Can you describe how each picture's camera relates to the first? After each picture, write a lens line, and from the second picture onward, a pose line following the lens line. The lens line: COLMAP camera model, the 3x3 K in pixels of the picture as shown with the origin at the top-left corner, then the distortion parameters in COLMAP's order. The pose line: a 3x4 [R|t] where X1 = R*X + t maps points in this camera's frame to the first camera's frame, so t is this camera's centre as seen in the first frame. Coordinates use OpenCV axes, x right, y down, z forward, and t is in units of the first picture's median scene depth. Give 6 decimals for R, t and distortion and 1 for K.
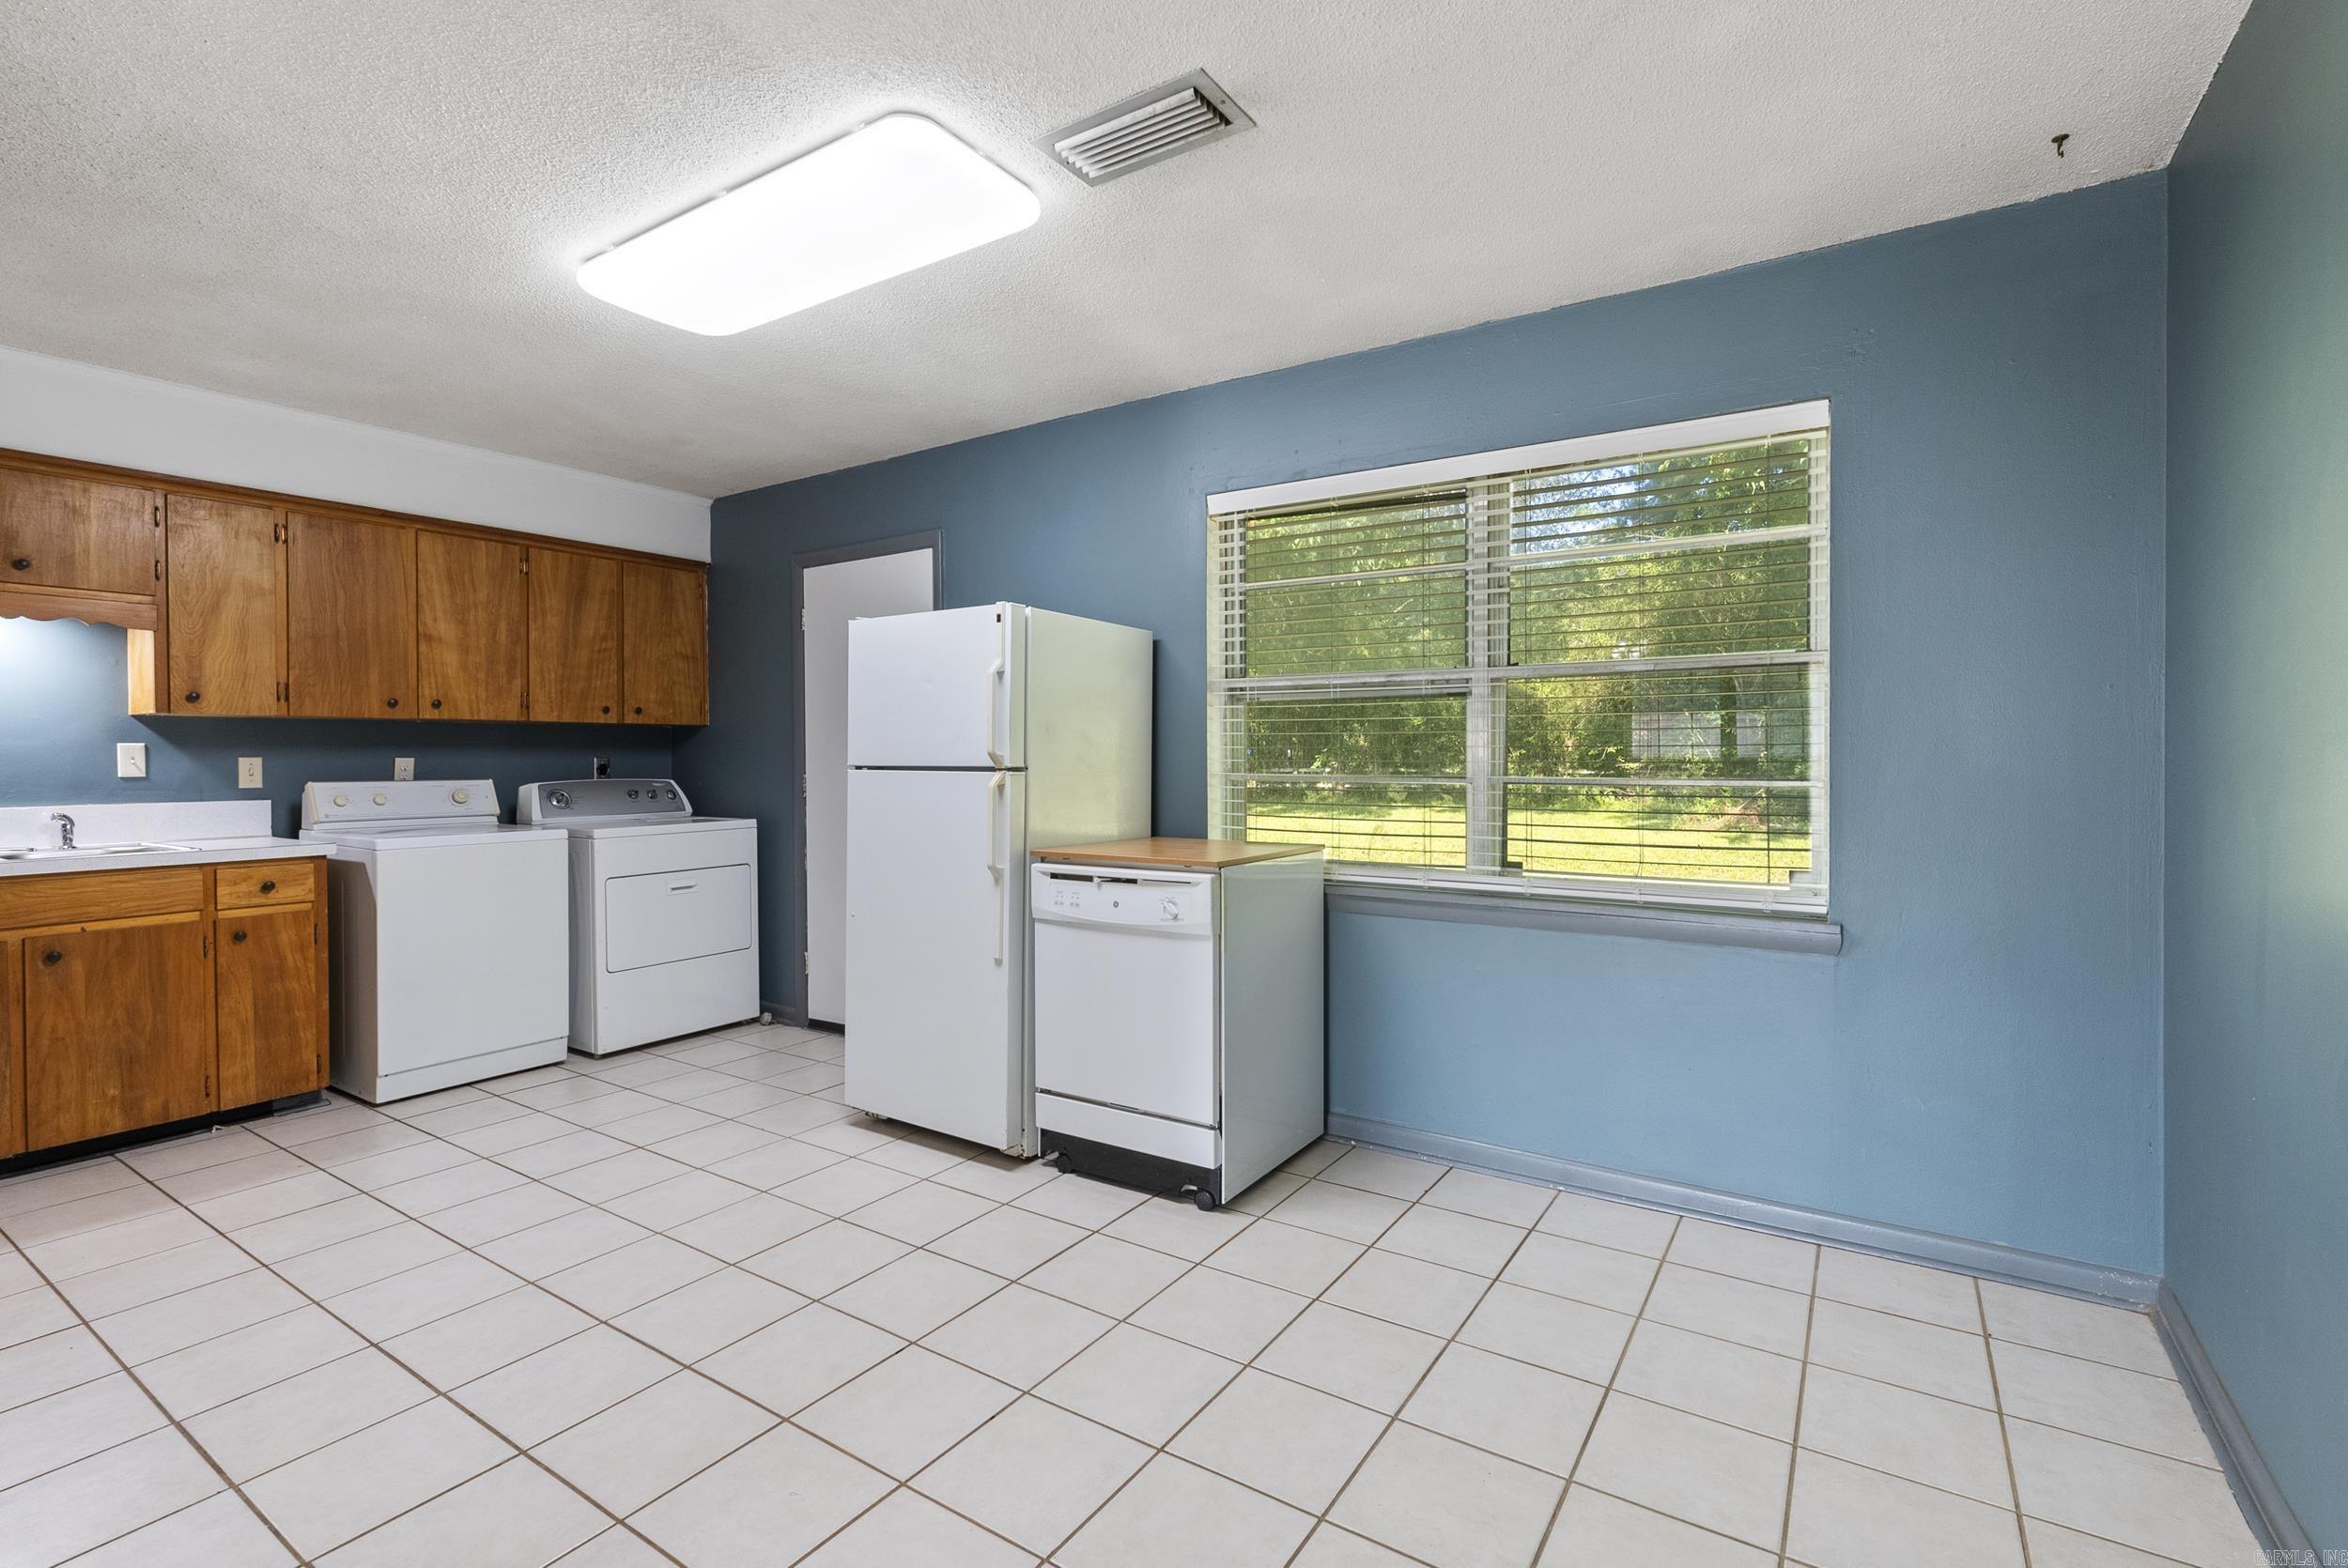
lens RADIAL K [[1078.5, 0, 1175.3], [0, 1078.5, 768.0], [0, 0, 1]] dist [-0.002840, -0.000726]
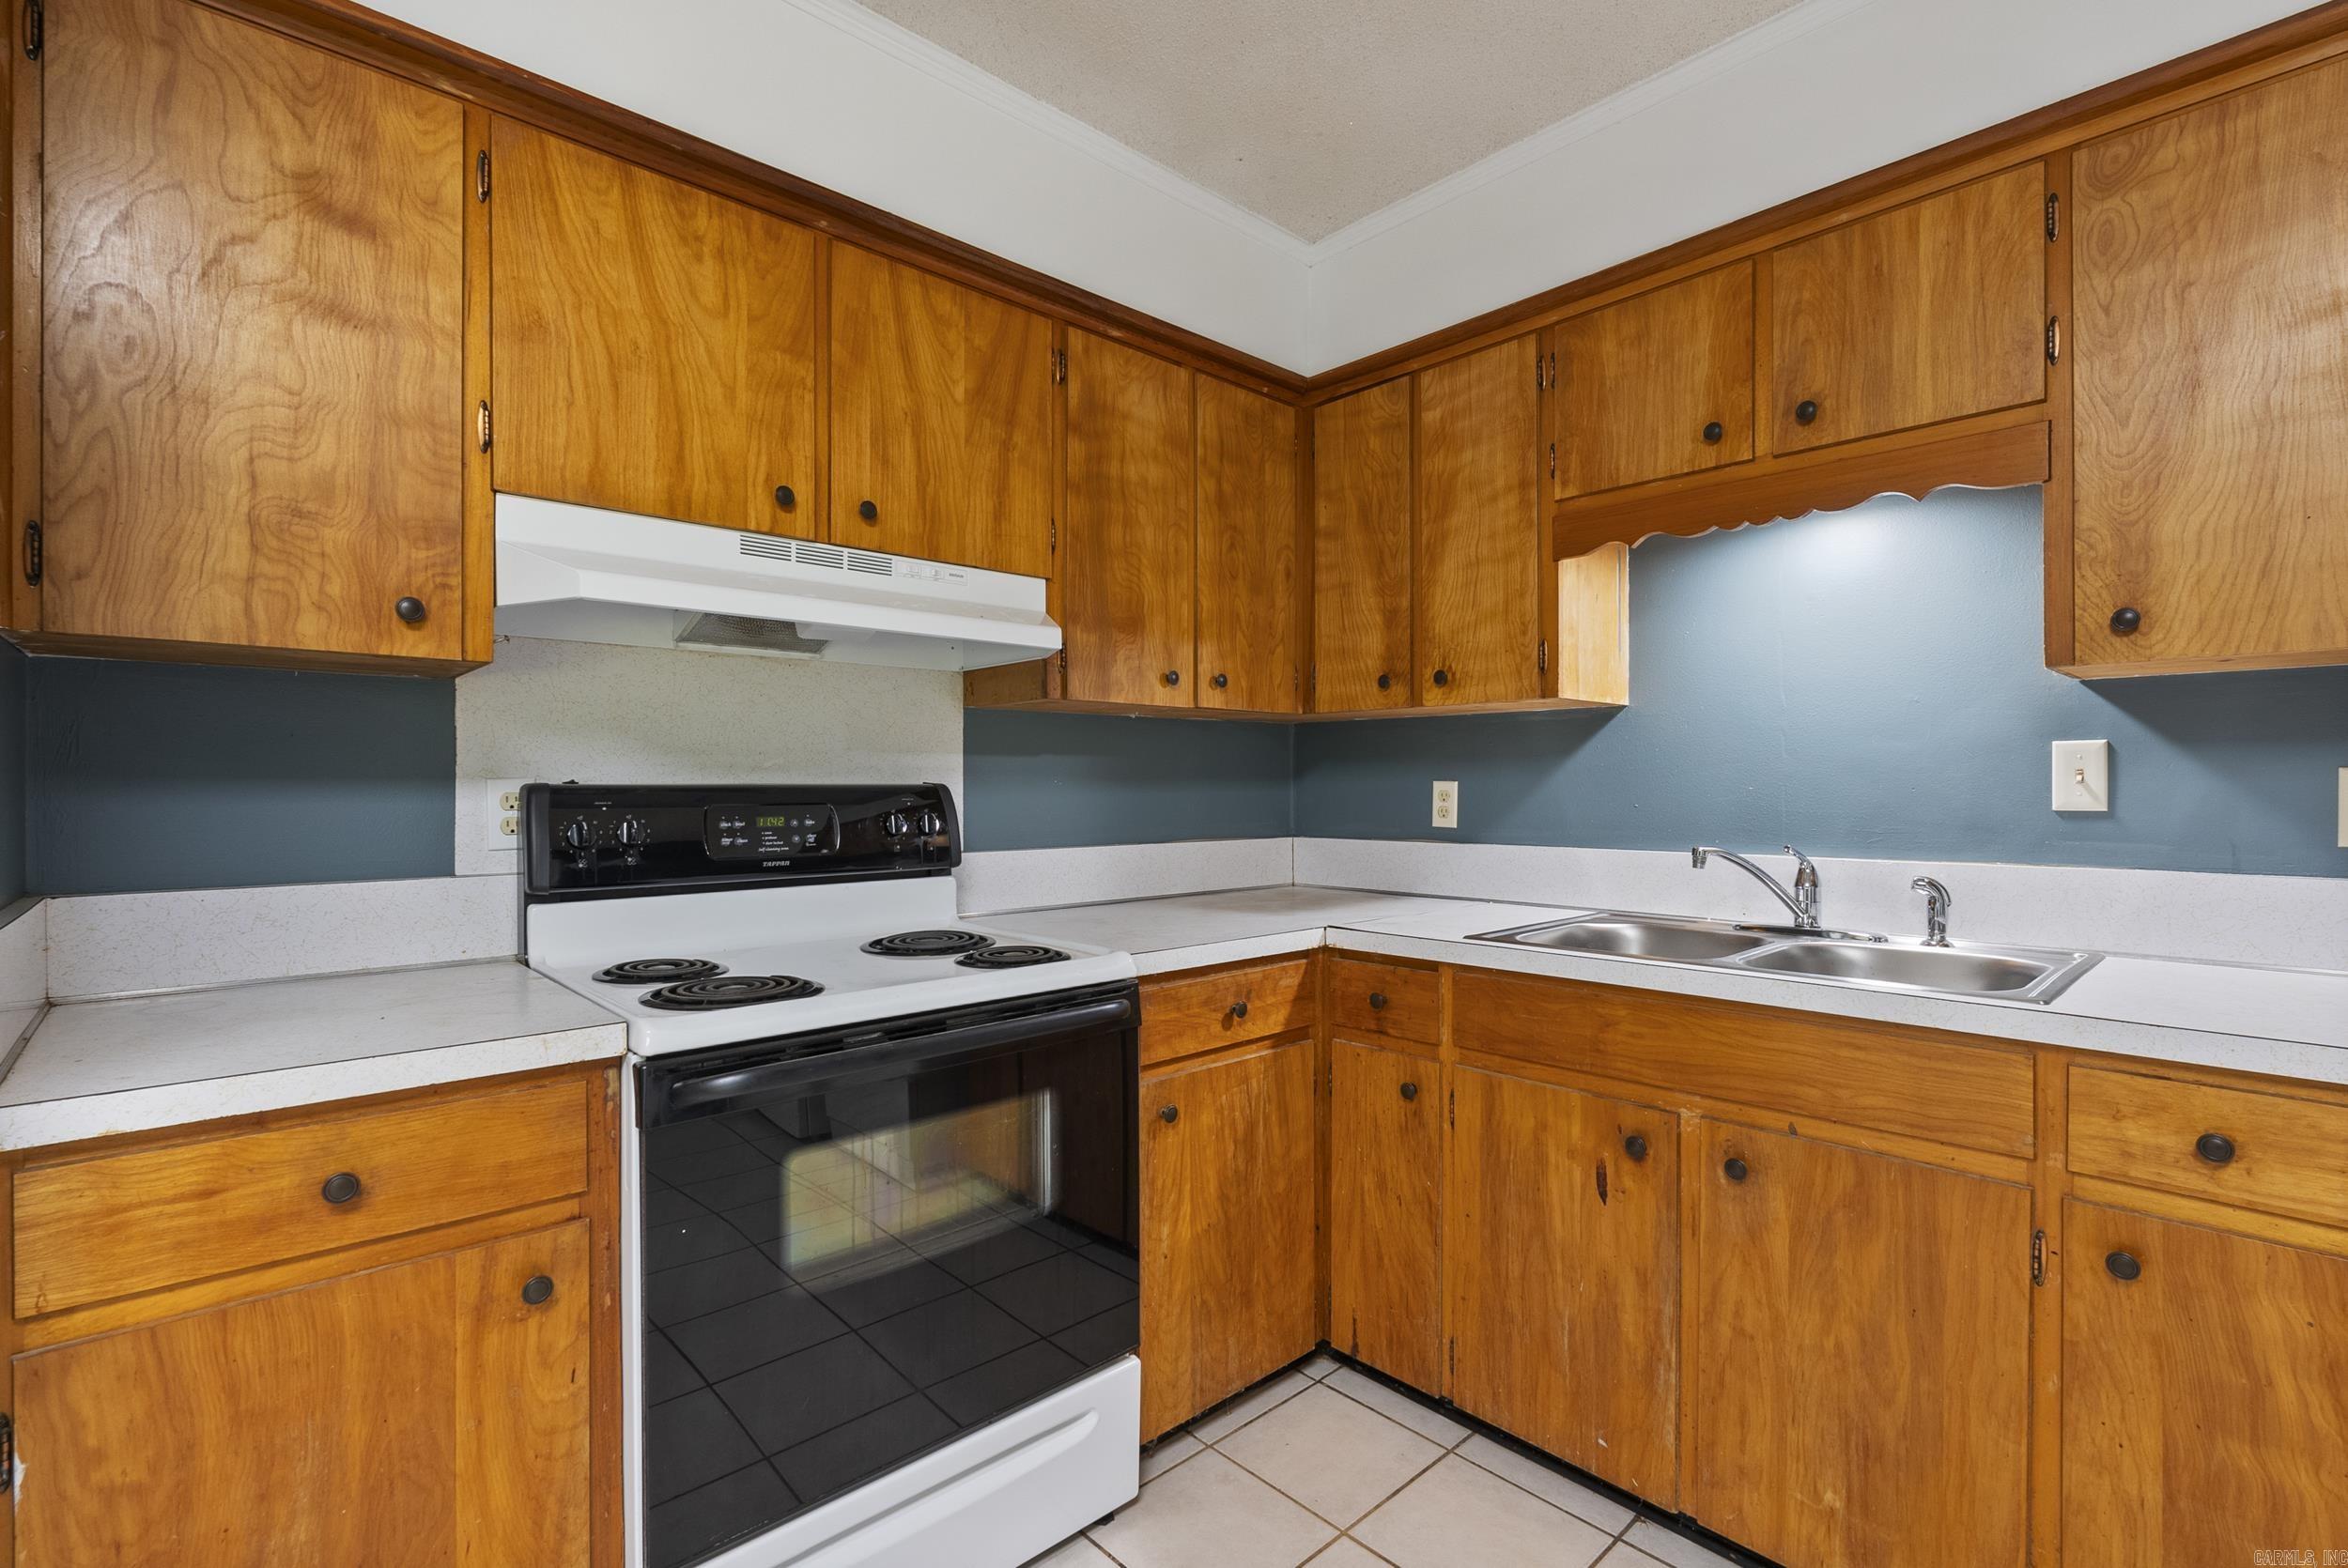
lens RADIAL K [[1059.5, 0, 1185.6], [0, 1059.5, 791.7], [0, 0, 1]] dist [-0.005499, 0.000917]
pose [[-0.226171, 0.012732, -0.974004, -0.423952], [-0.005370, 0.999883, 0.014317, -0.004752], [0.974073, 0.008468, -0.226076, 0.717737]]
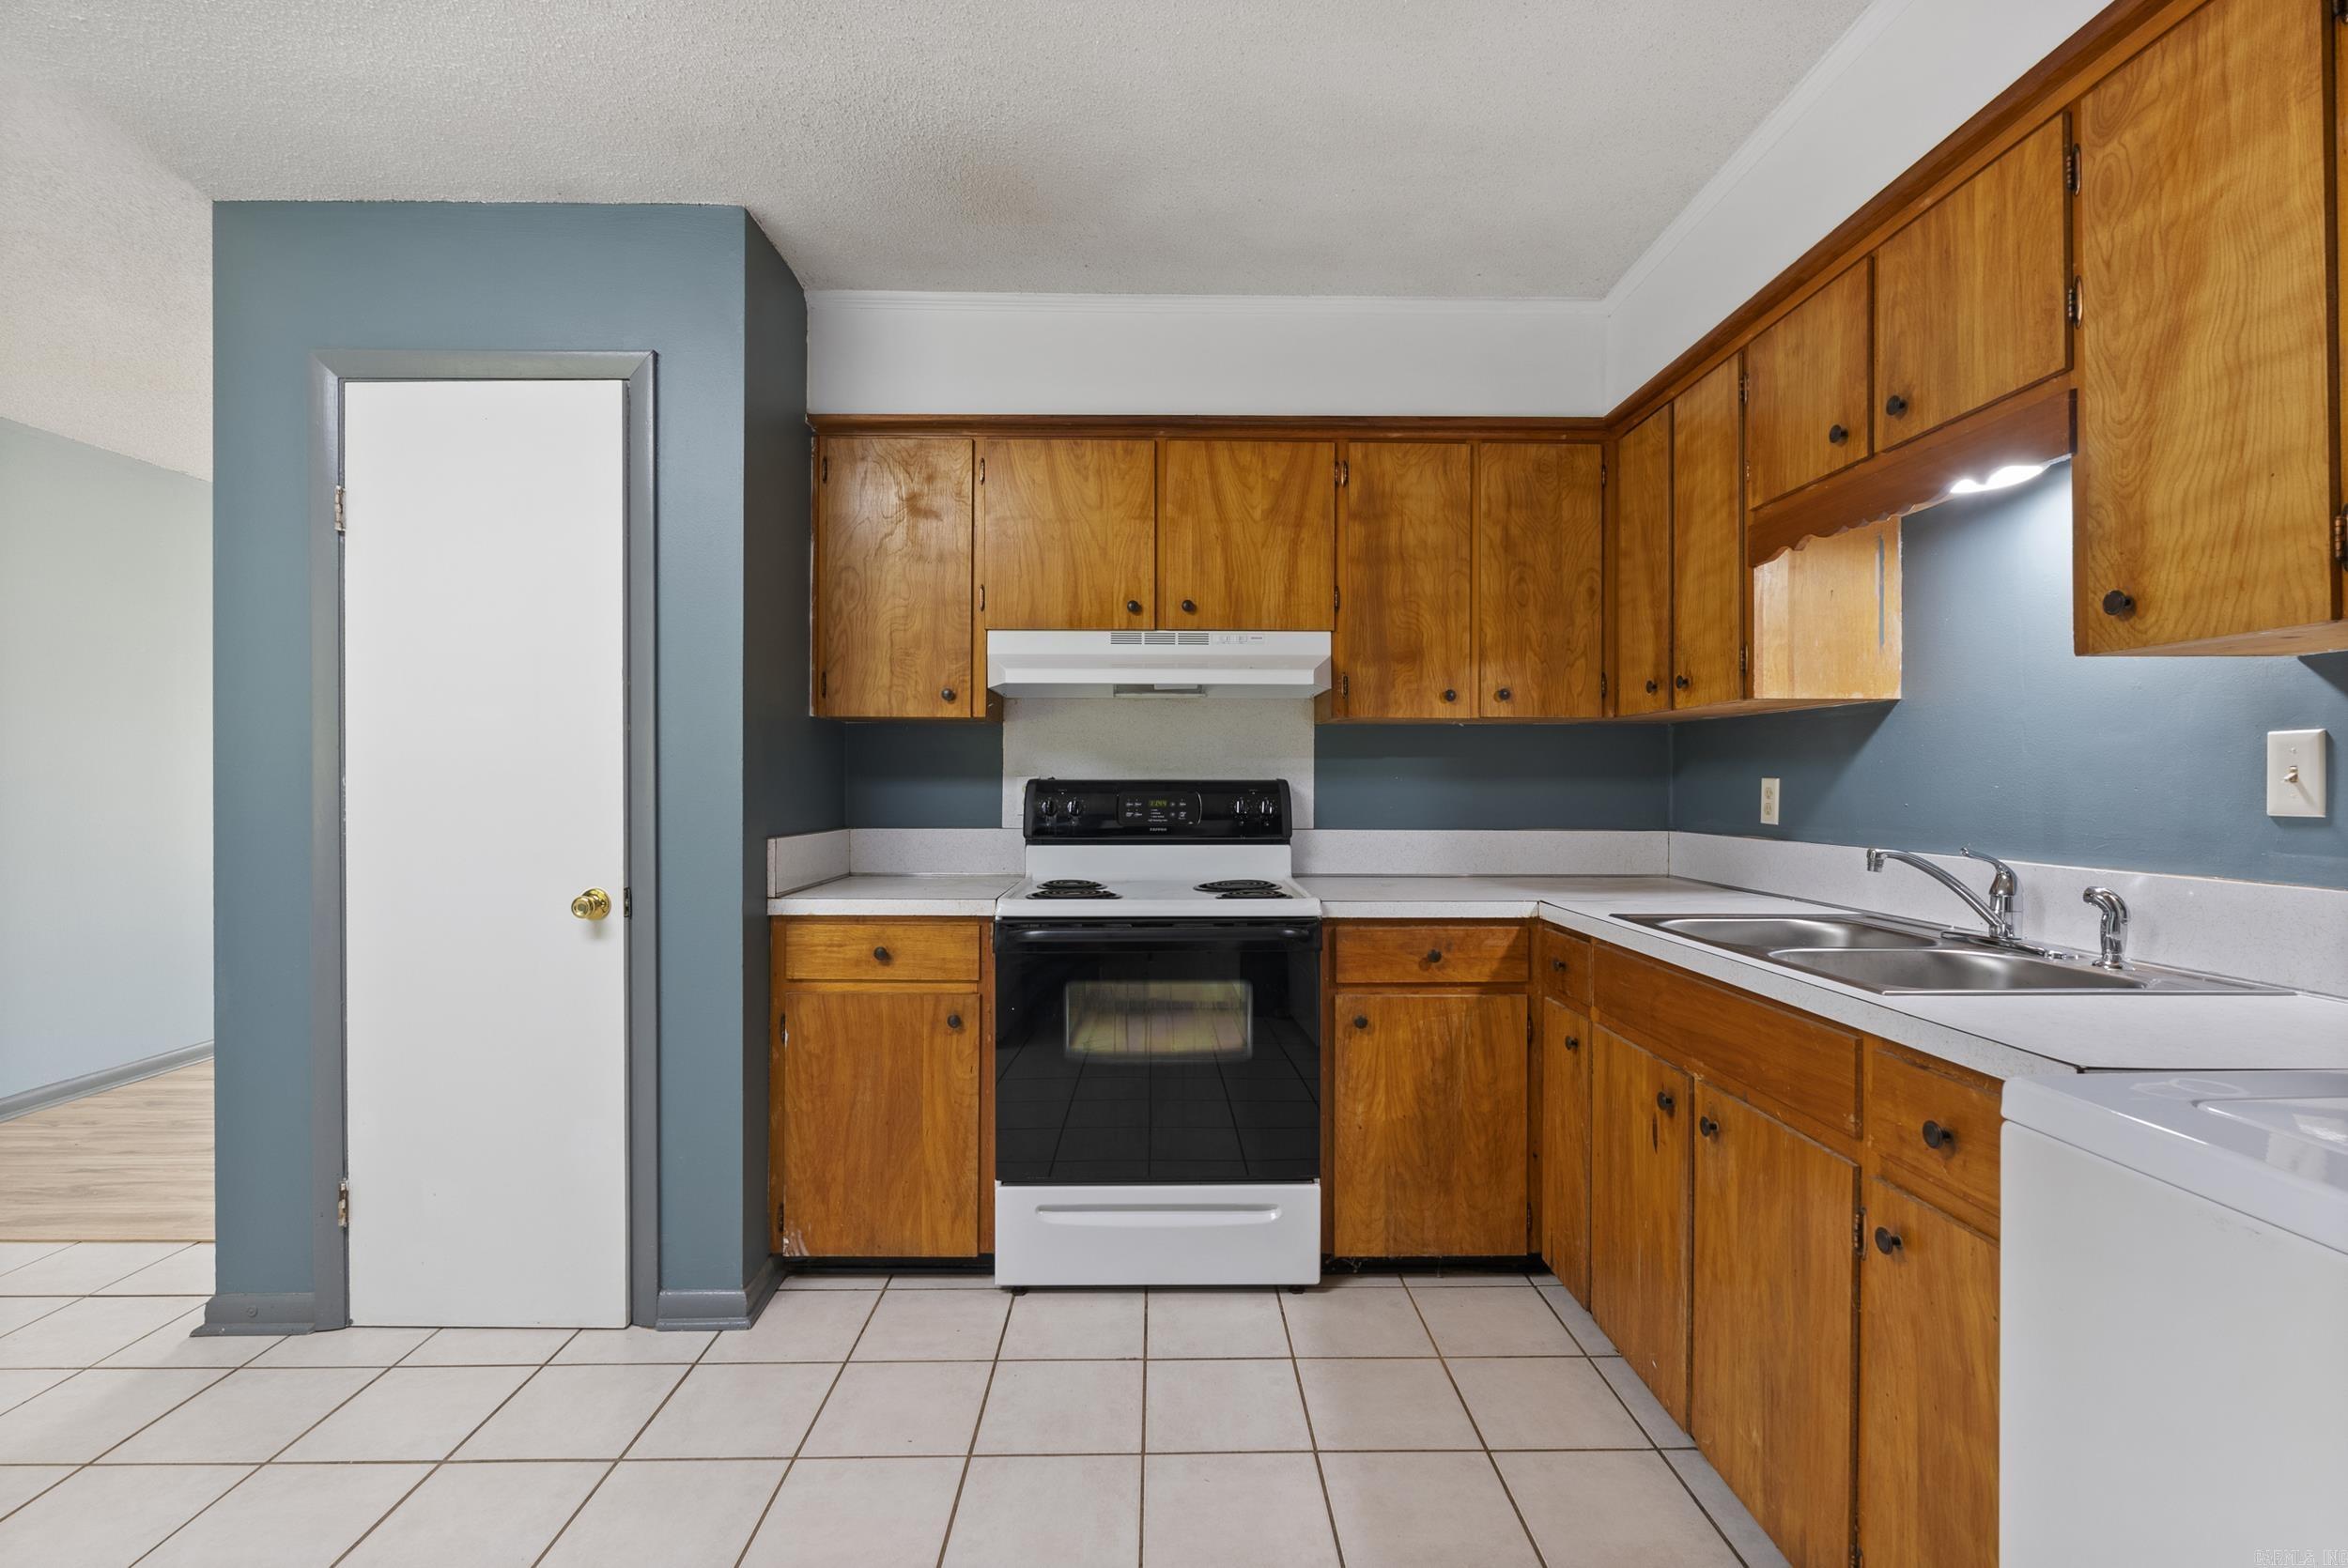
lens RADIAL K [[1053.0, 0, 1178.5], [0, 1053.0, 779.4], [0, 0, 1]] dist [-0.003352, -0.000058]
pose [[-0.816665, 0.004610, -0.577094, -0.421071], [-0.001531, 0.999947, 0.010154, -0.008425], [0.577110, 0.009177, -0.816615, 1.073699]]
